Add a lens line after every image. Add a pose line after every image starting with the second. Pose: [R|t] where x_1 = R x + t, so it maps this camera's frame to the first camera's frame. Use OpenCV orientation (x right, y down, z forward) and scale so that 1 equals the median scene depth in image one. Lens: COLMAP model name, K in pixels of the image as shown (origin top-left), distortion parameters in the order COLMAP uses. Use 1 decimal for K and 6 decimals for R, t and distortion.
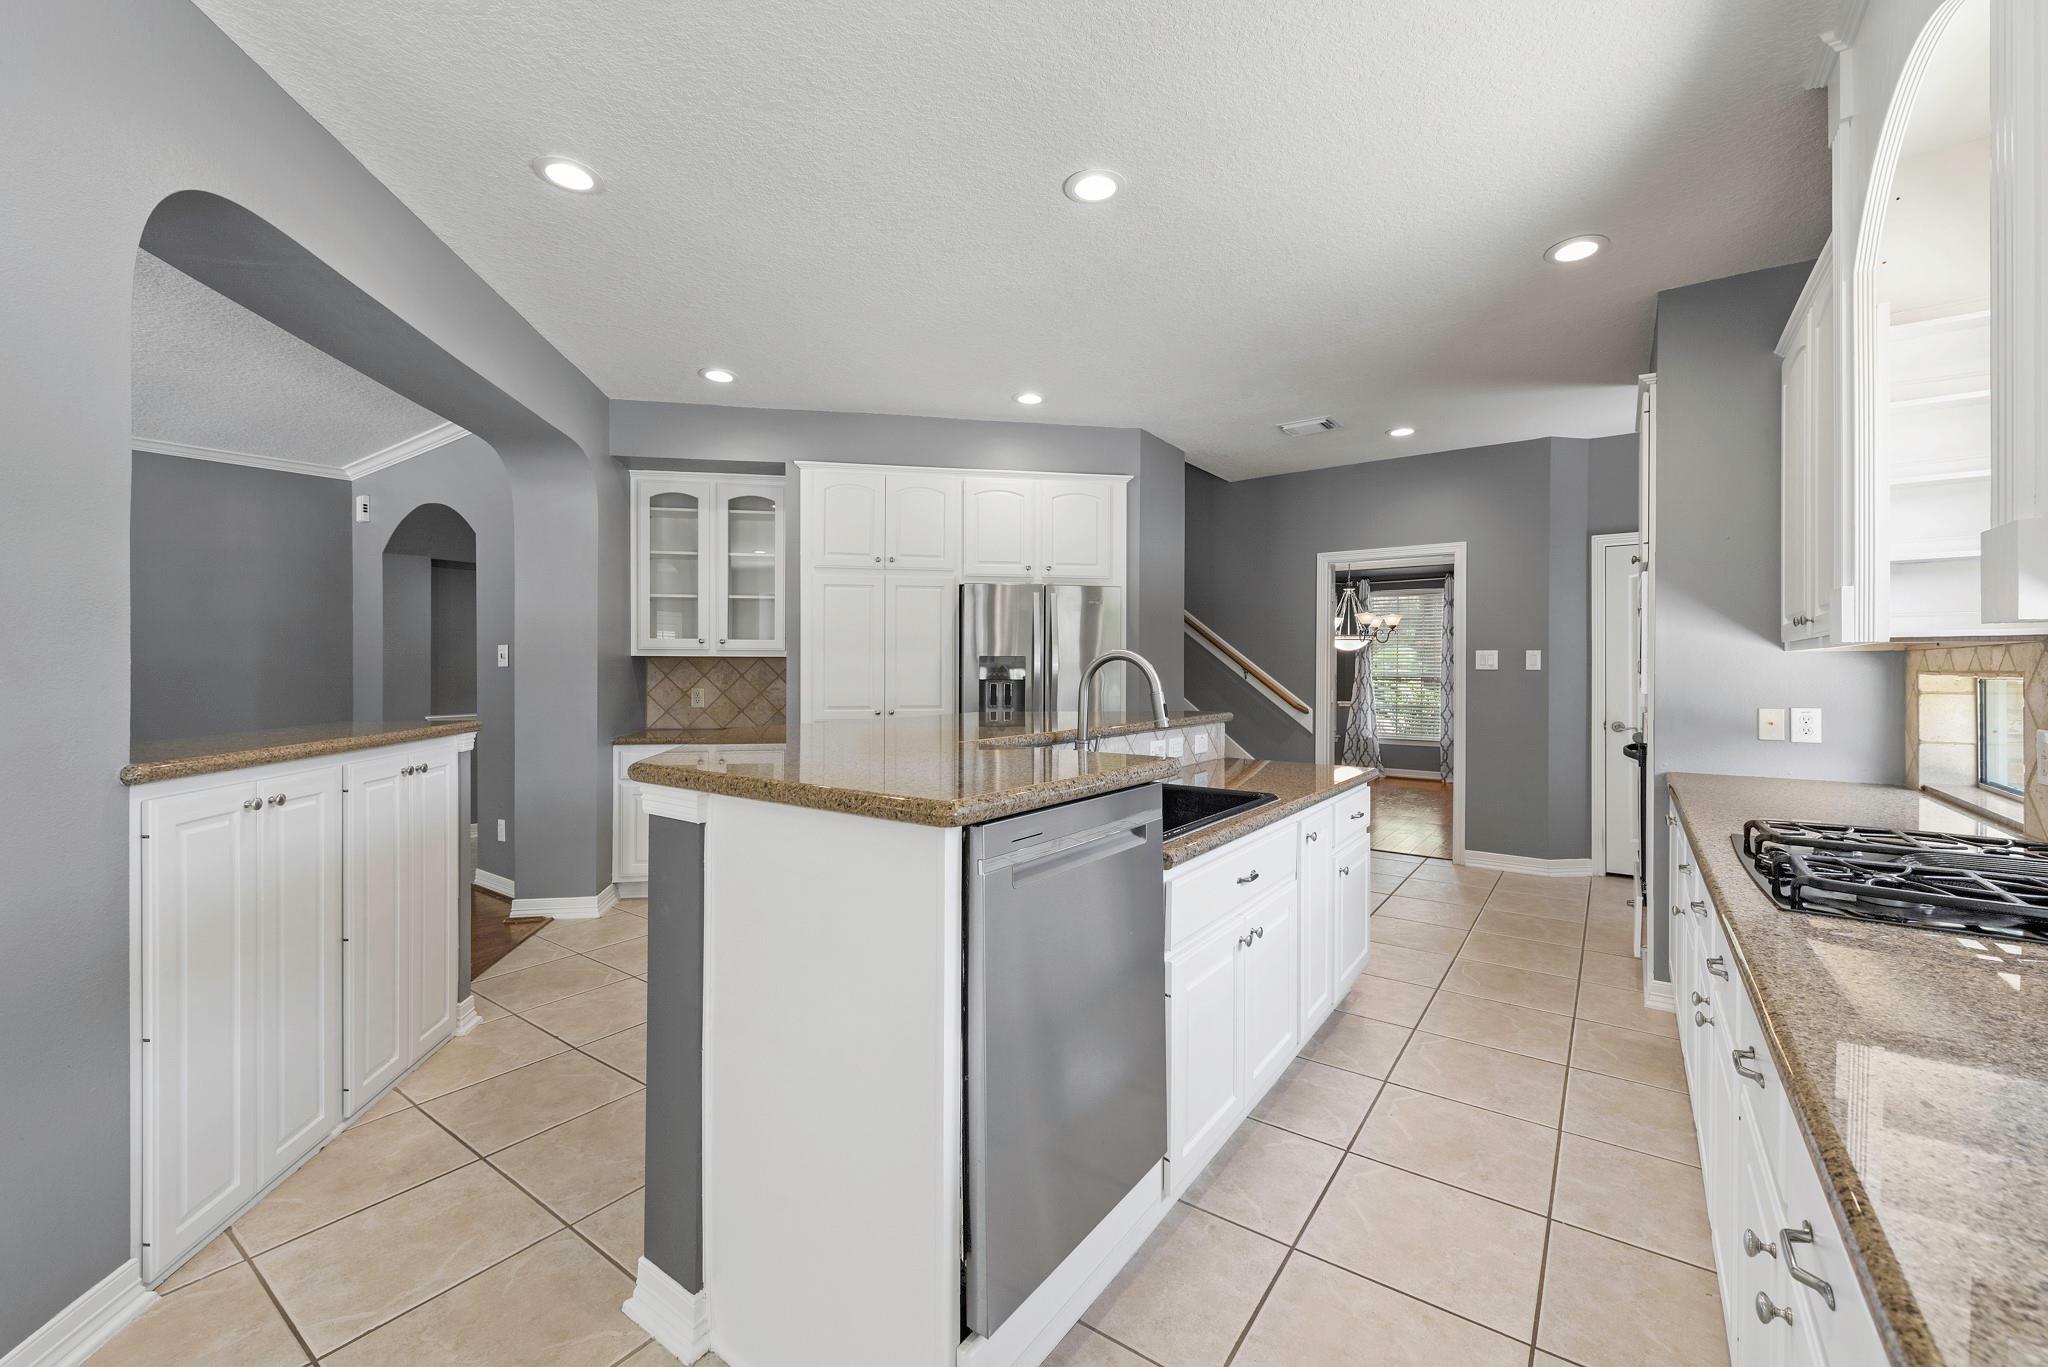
lens RADIAL K [[831.6, 0, 1029.3], [0, 831.6, 663.7], [0, 0, 1]] dist [0.013911, 0.000000]
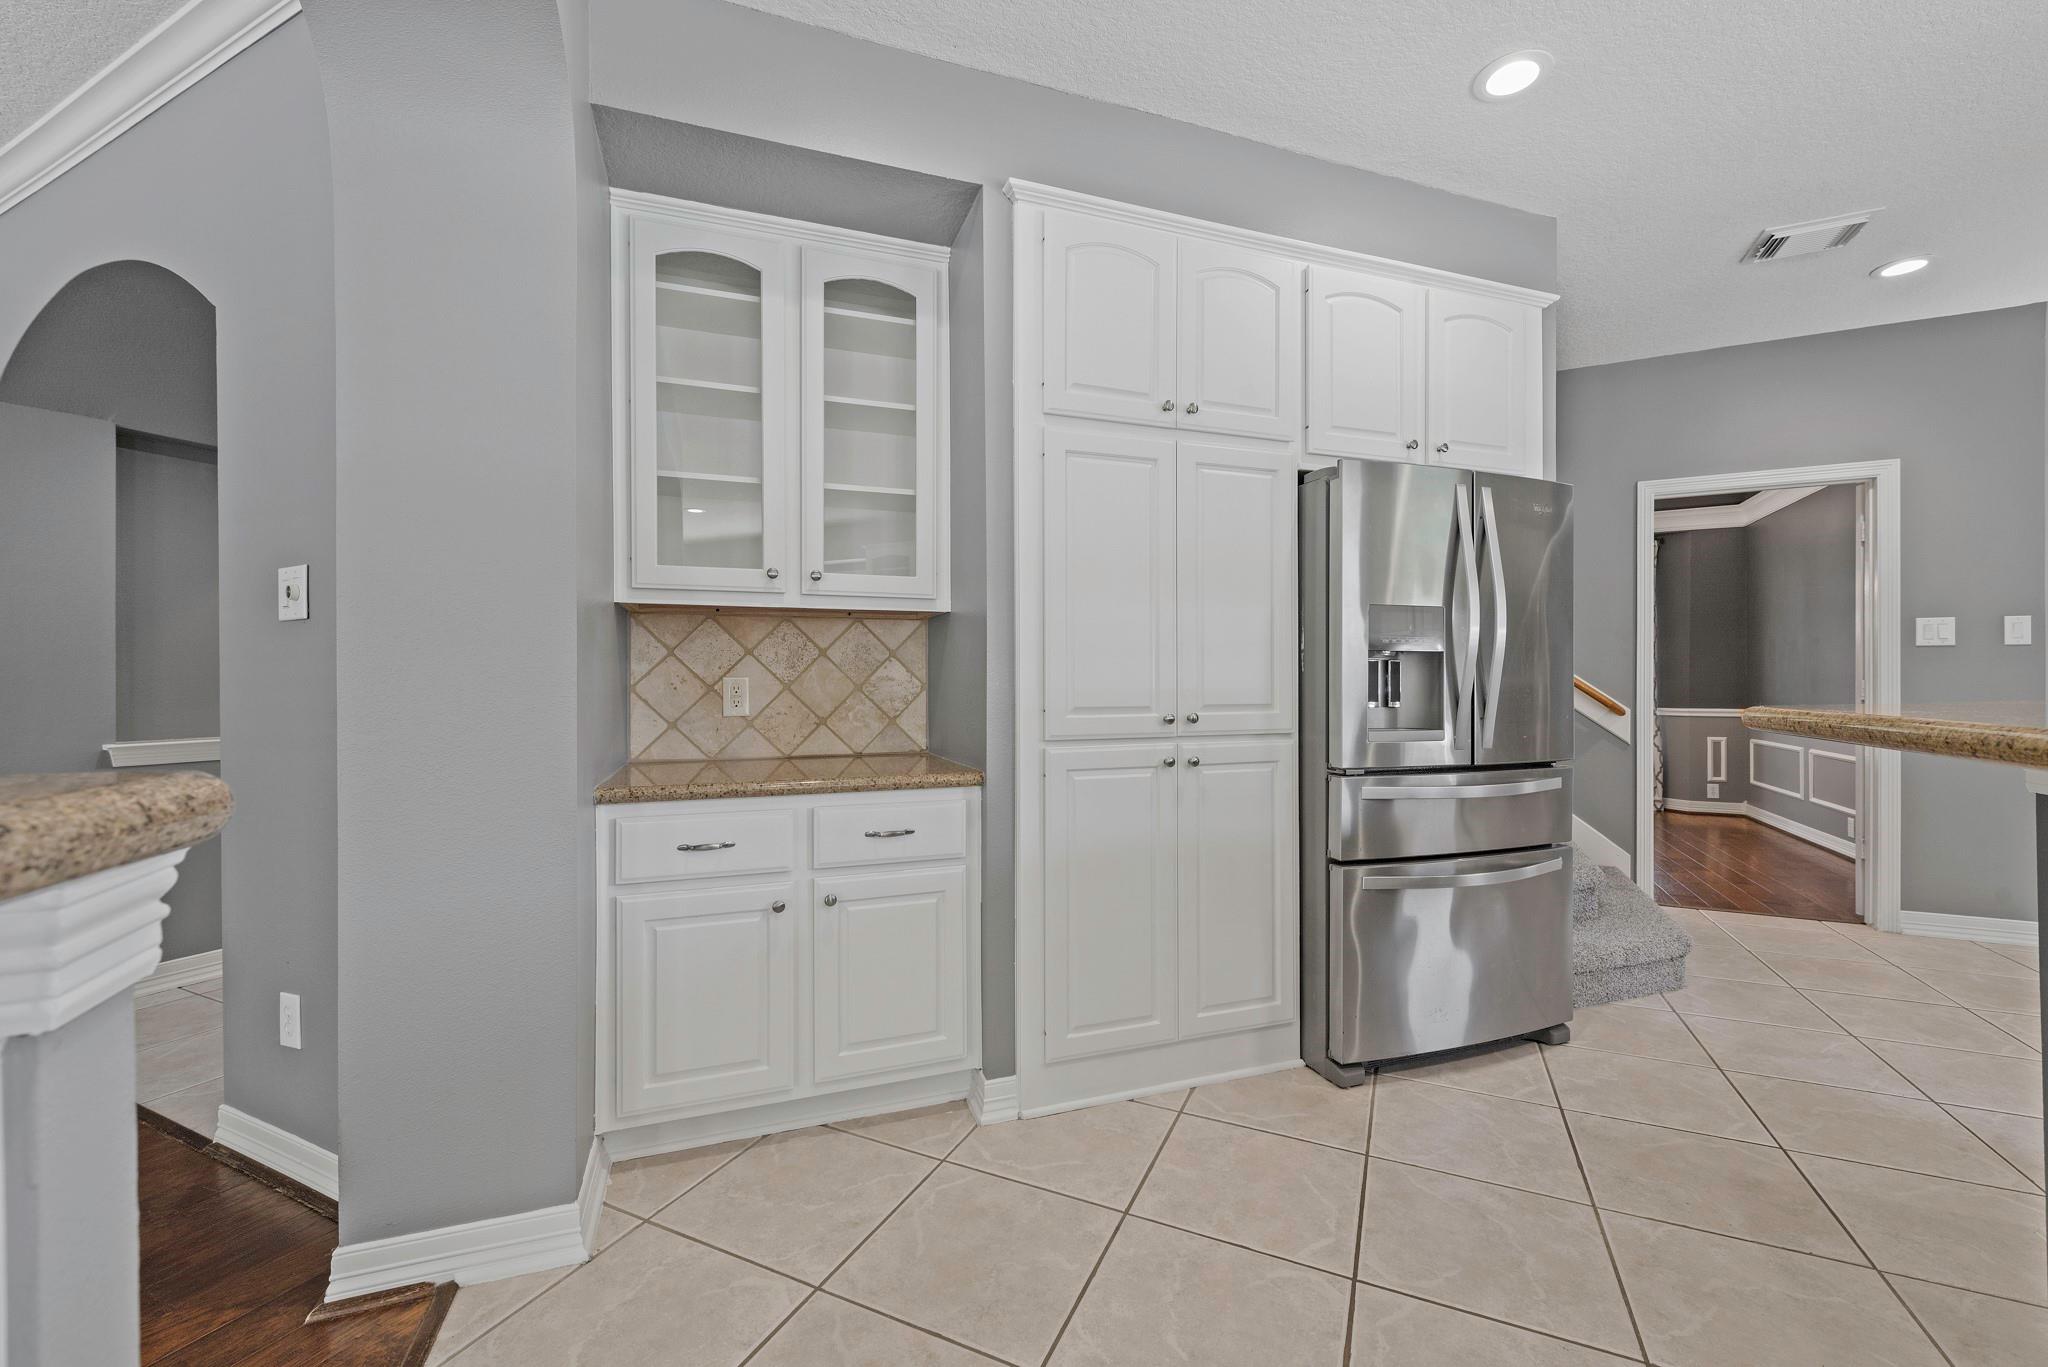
lens RADIAL K [[828.3, 0, 1032.6], [0, 828.3, 677.1], [0, 0, 1]] dist [0.002248, -0.000095]
pose [[0.982322, -0.004575, 0.187143, -0.333111], [0.004837, 0.999988, -0.000941, 0.032390], [-0.187136, 0.001830, 0.982332, 0.508120]]
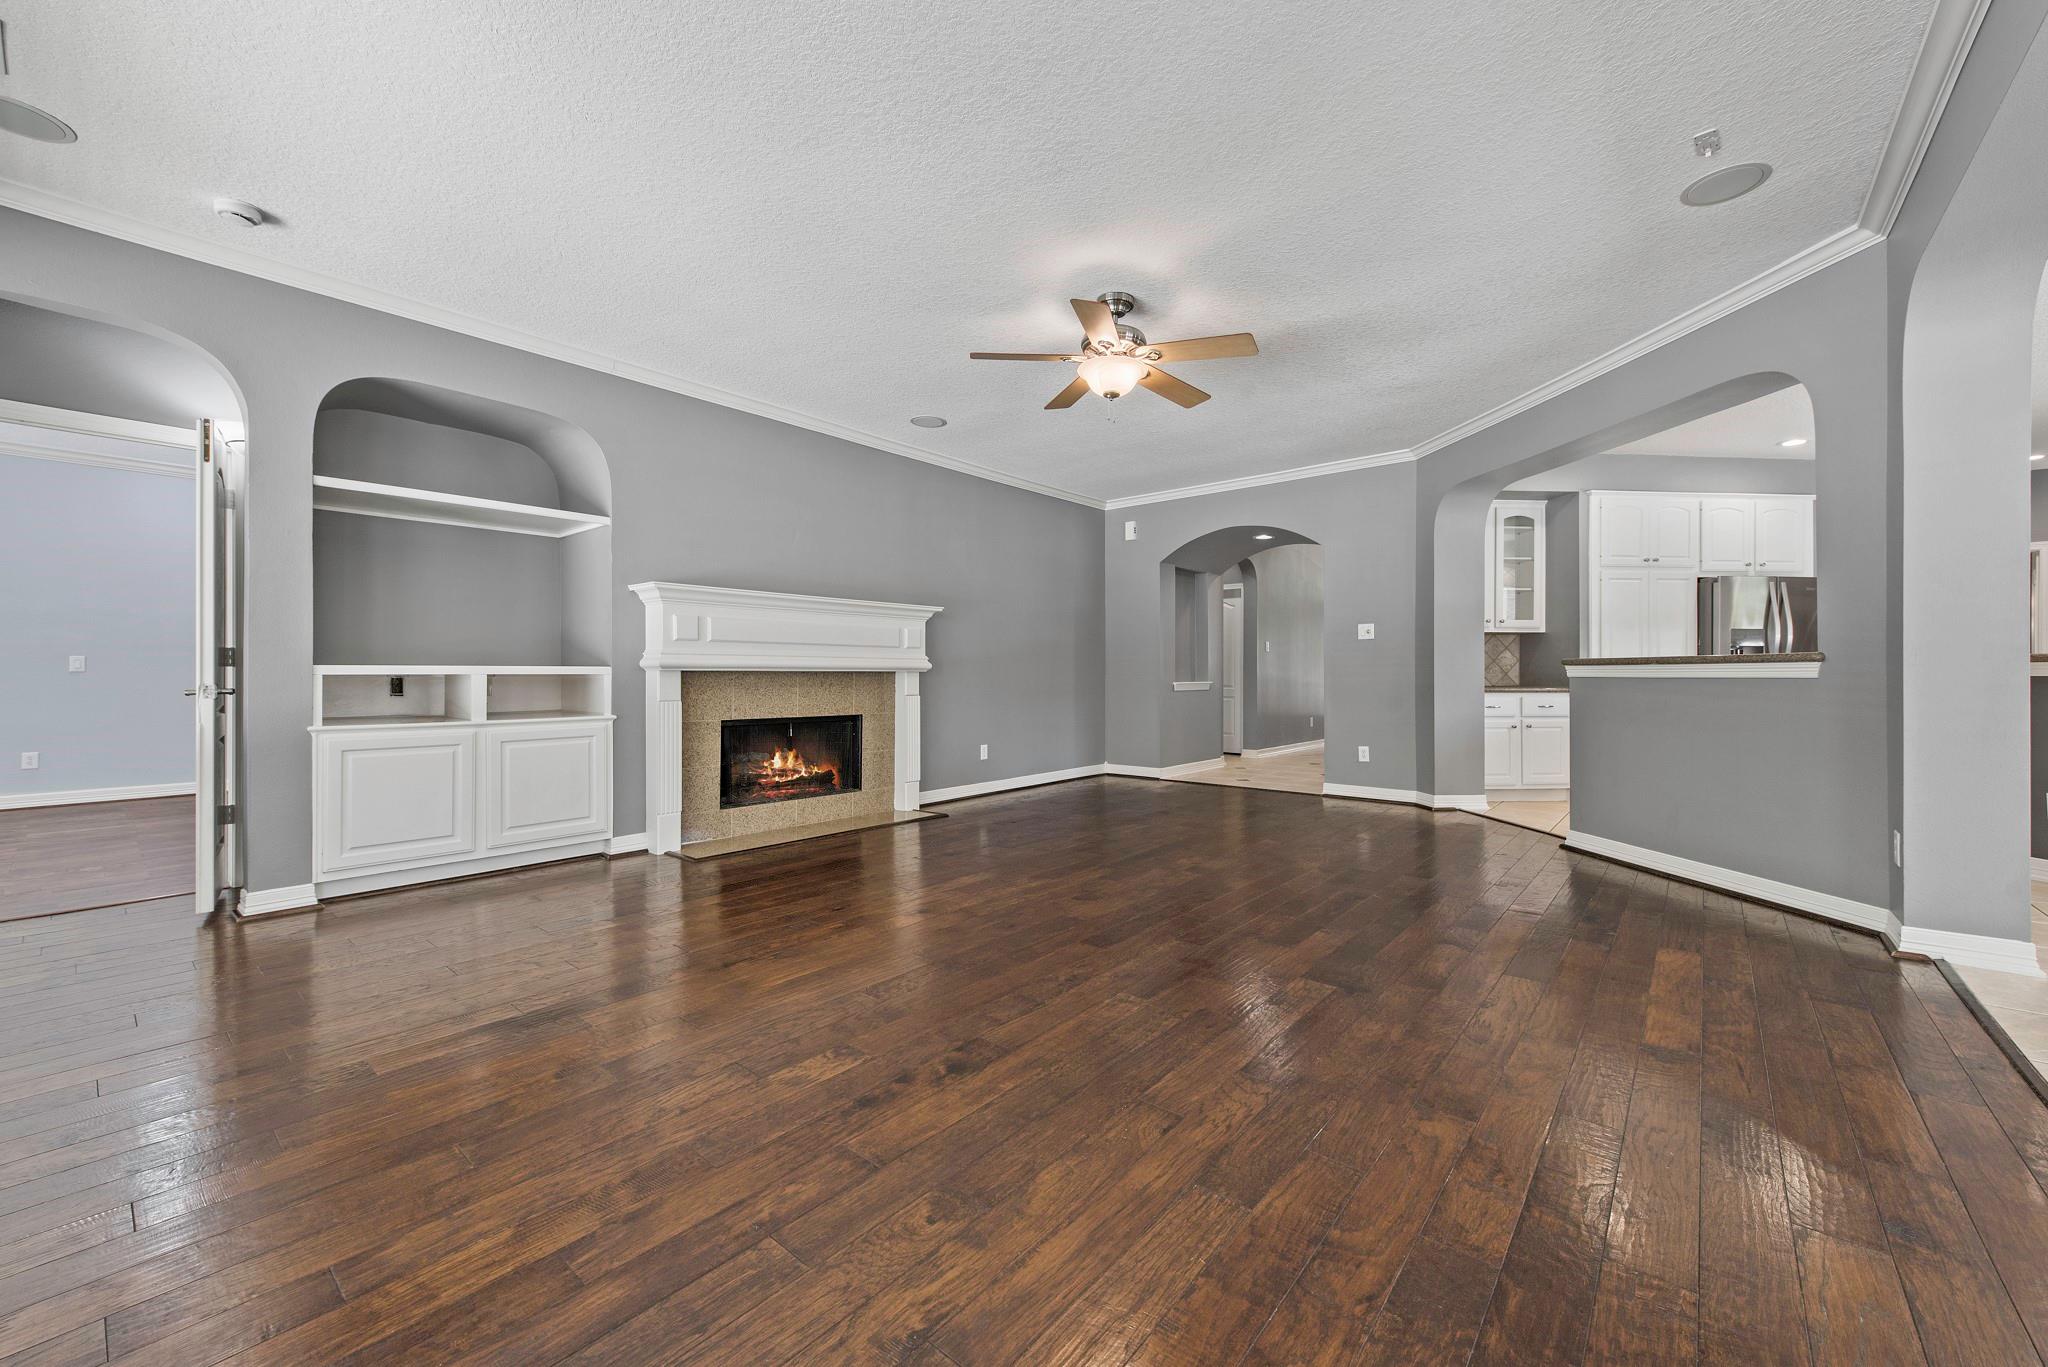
lens RADIAL K [[809.1, 0, 1024.6], [0, 809.1, 675.0], [0, 0, 1]] dist [0.008611, -0.000158]
pose [[0.997722, -0.003039, -0.067387, -1.068342], [0.003075, 0.999995, 0.000433, 0.060100], [0.067385, -0.000639, 0.997727, -0.403350]]
